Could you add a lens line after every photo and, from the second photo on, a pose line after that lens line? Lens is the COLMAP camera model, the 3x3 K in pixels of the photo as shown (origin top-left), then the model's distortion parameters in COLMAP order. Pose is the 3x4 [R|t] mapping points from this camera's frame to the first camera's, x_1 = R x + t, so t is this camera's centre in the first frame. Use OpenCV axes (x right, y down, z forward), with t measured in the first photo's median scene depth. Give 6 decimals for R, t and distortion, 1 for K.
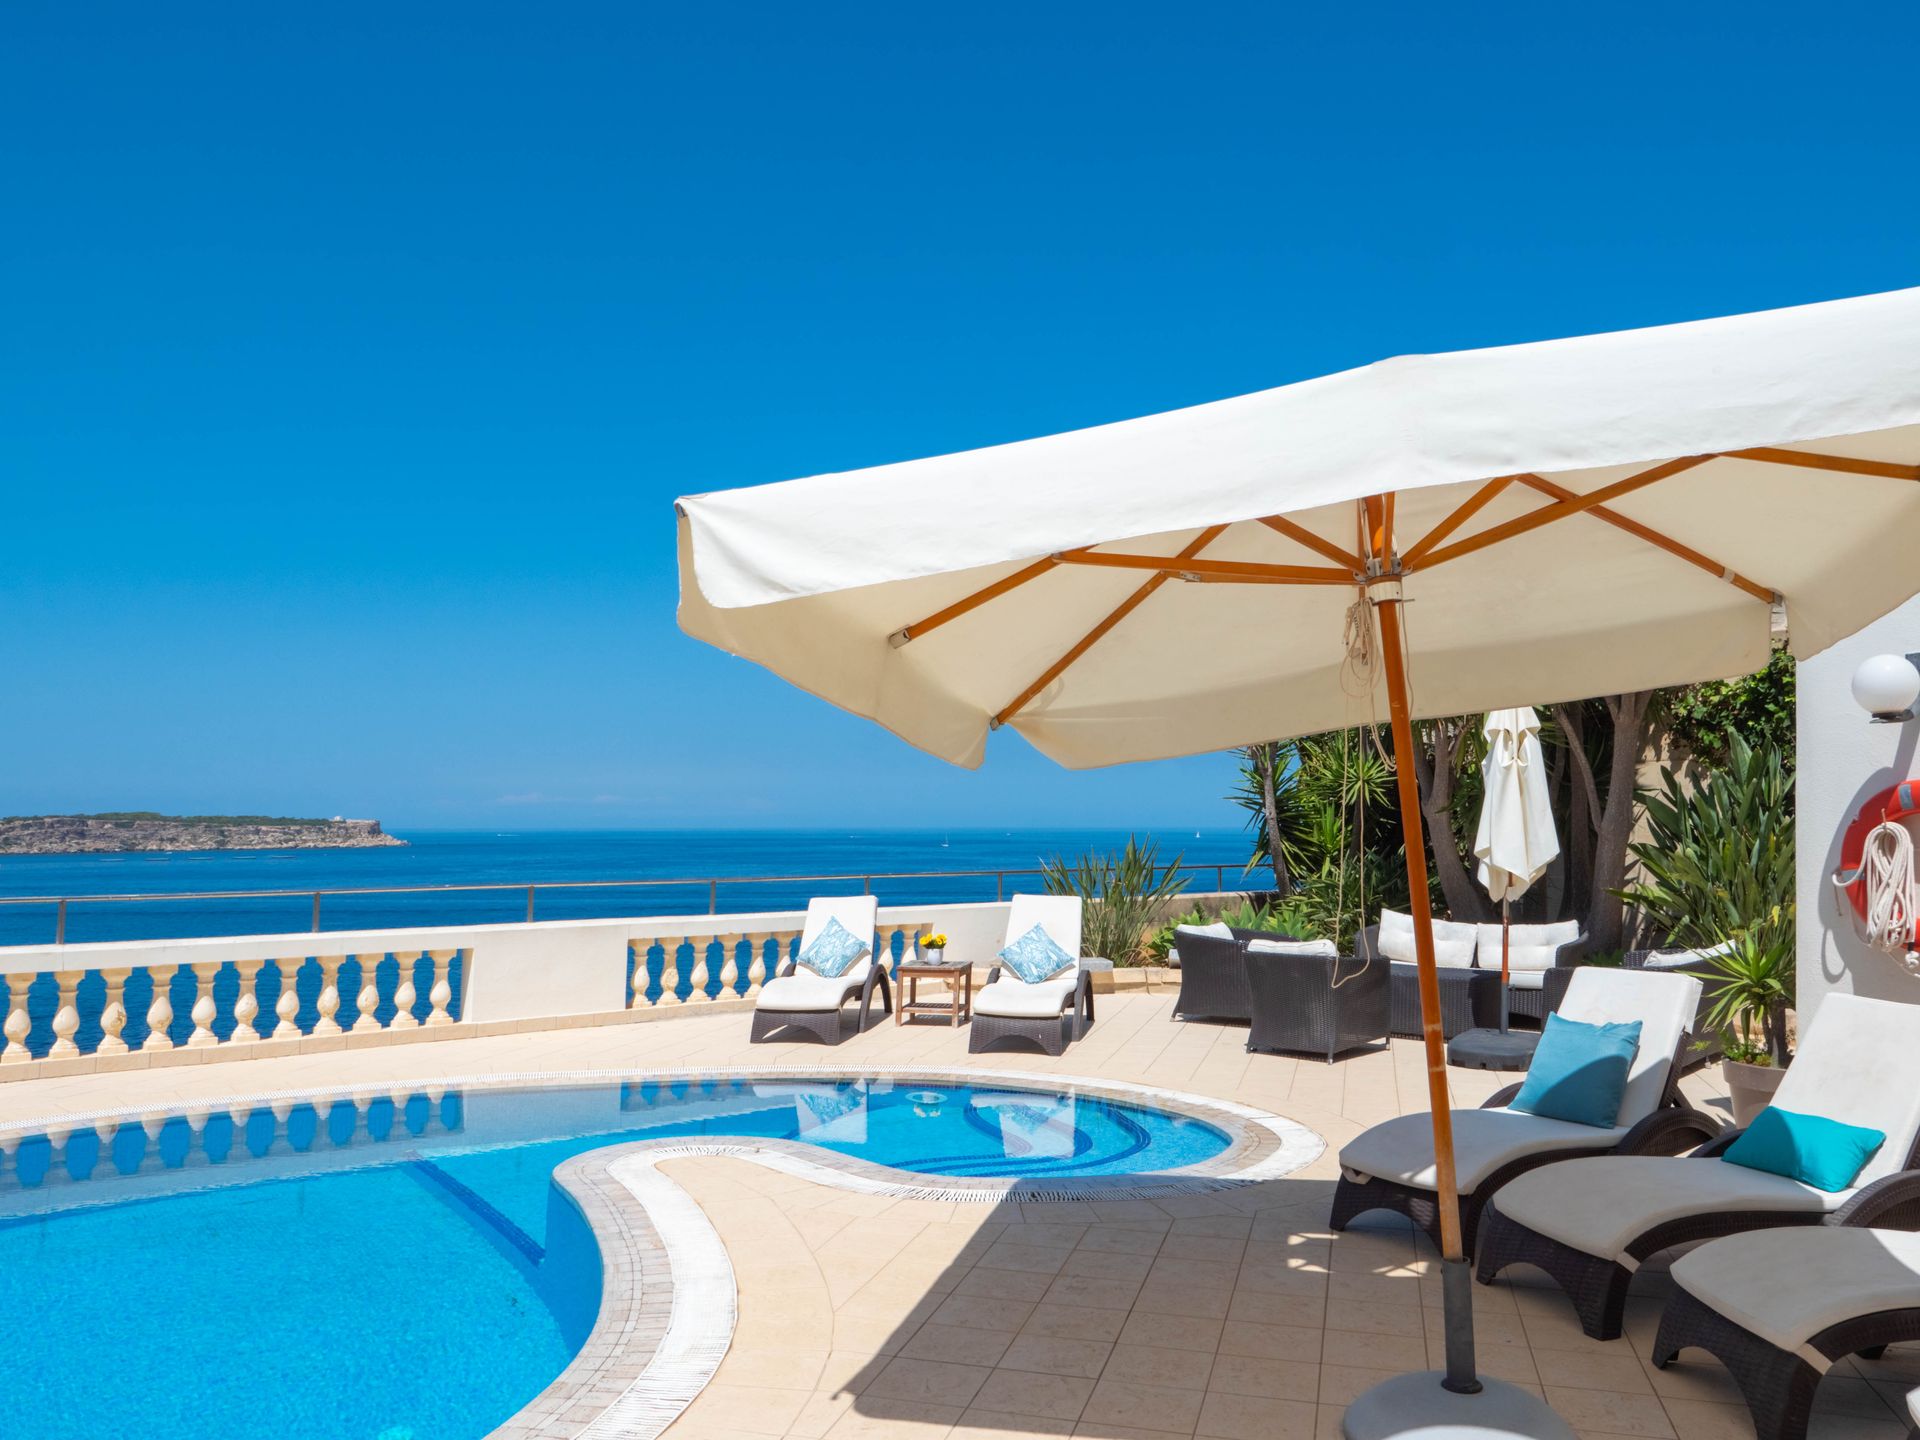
lens RADIAL K [[1502.4, 0, 960.0], [0, 1502.4, 720.0], [0, 0, 1]] dist [-0.001452, -0.006555]
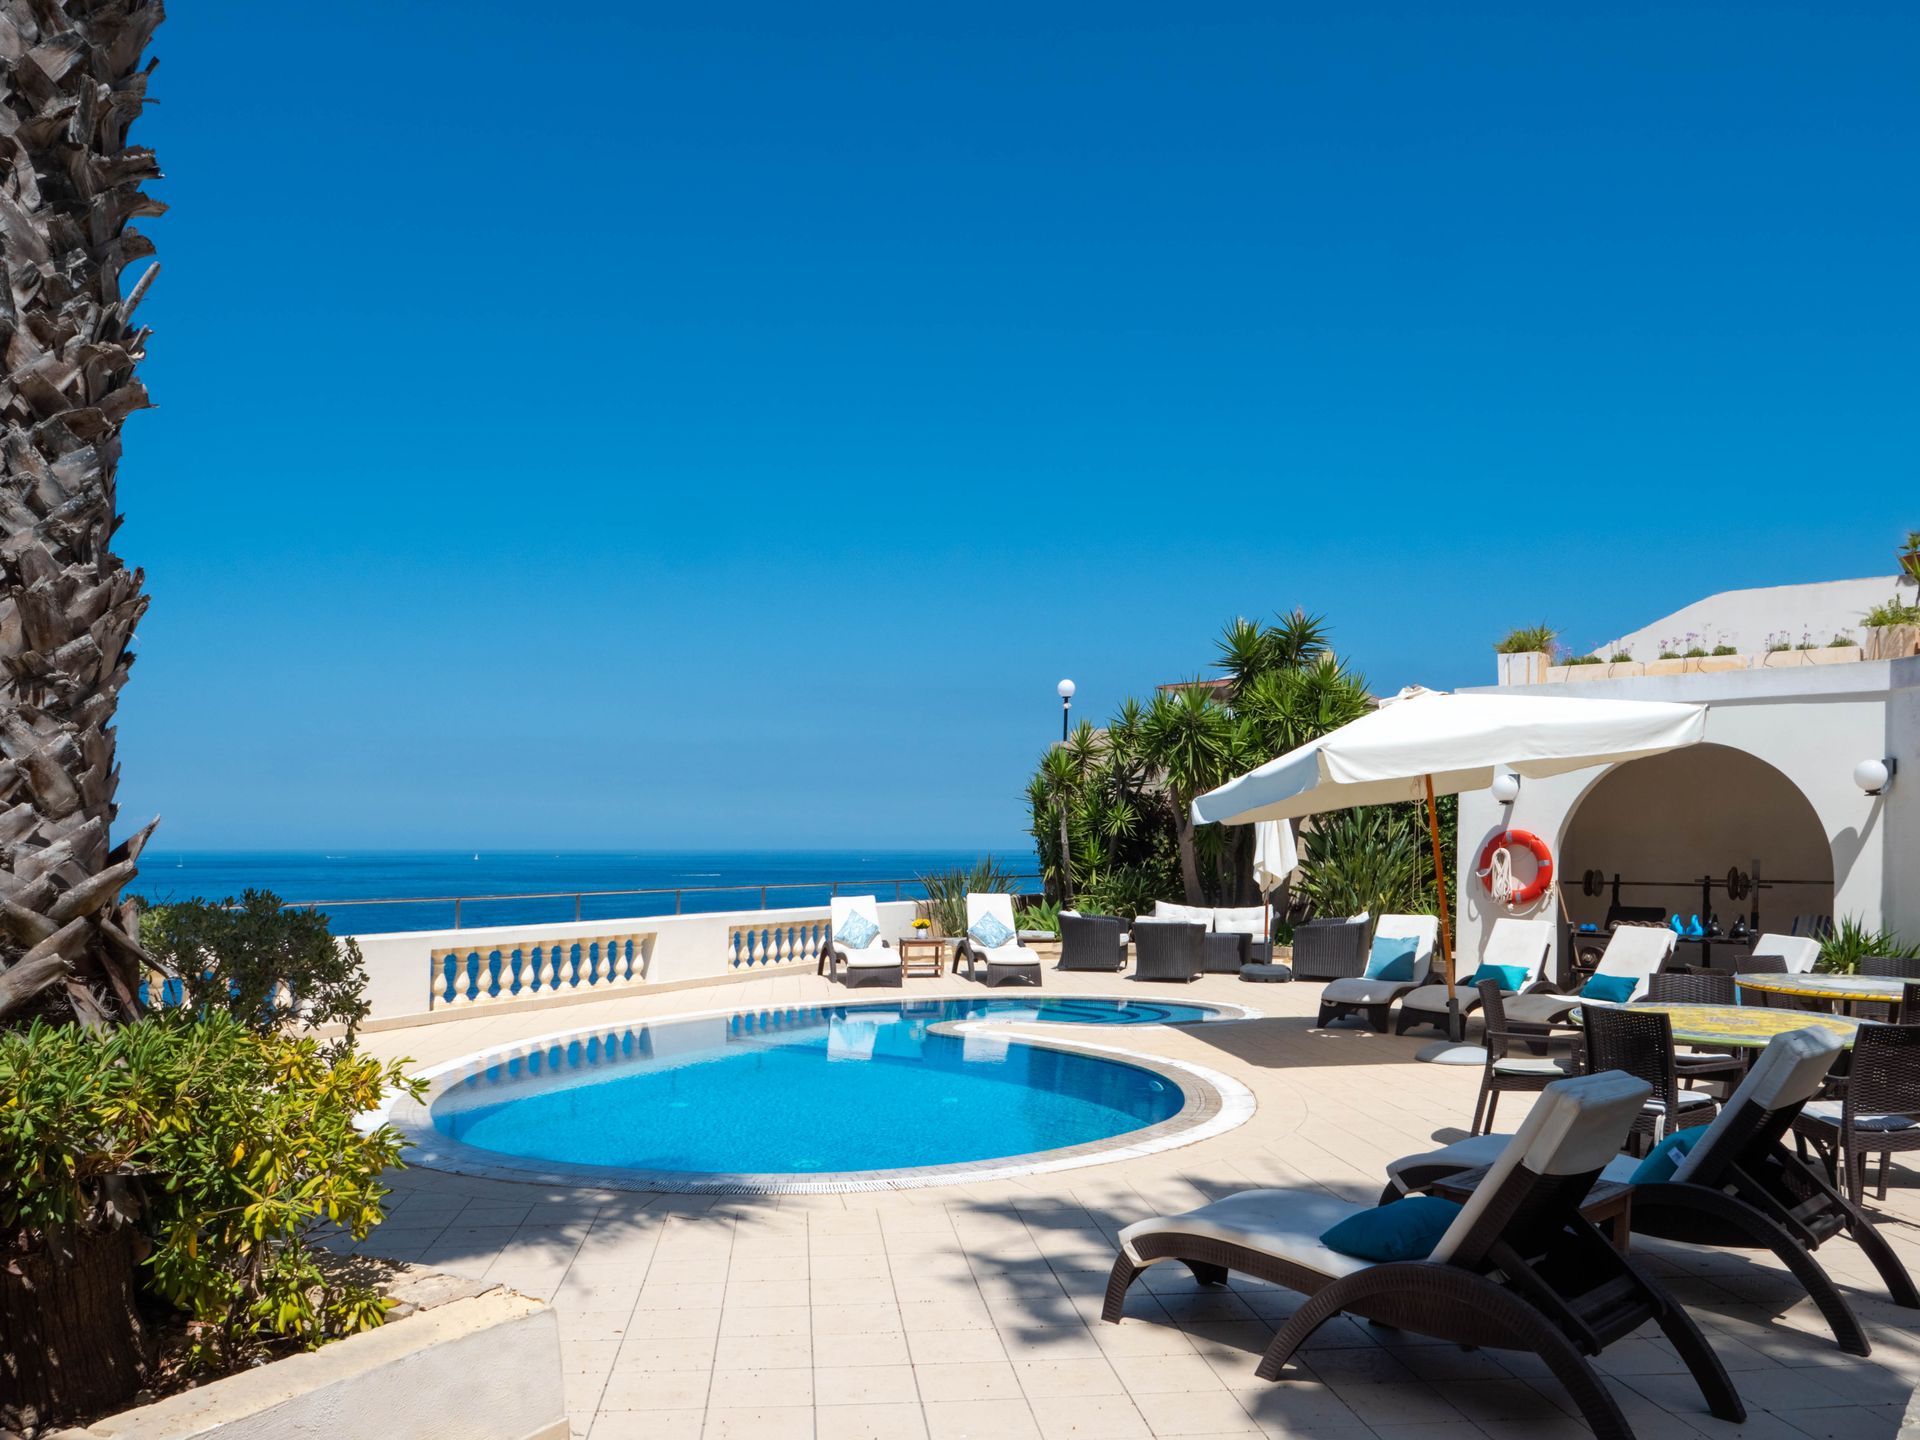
lens RADIAL K [[1502.4, 0, 960.0], [0, 1502.4, 720.0], [0, 0, 1]] dist [-0.001452, -0.006555]
pose [[0.934572, 0.029686, 0.354534, -0.540631], [-0.024017, 0.999504, -0.020382, -0.032324], [-0.354963, 0.010534, 0.934821, -0.467084]]
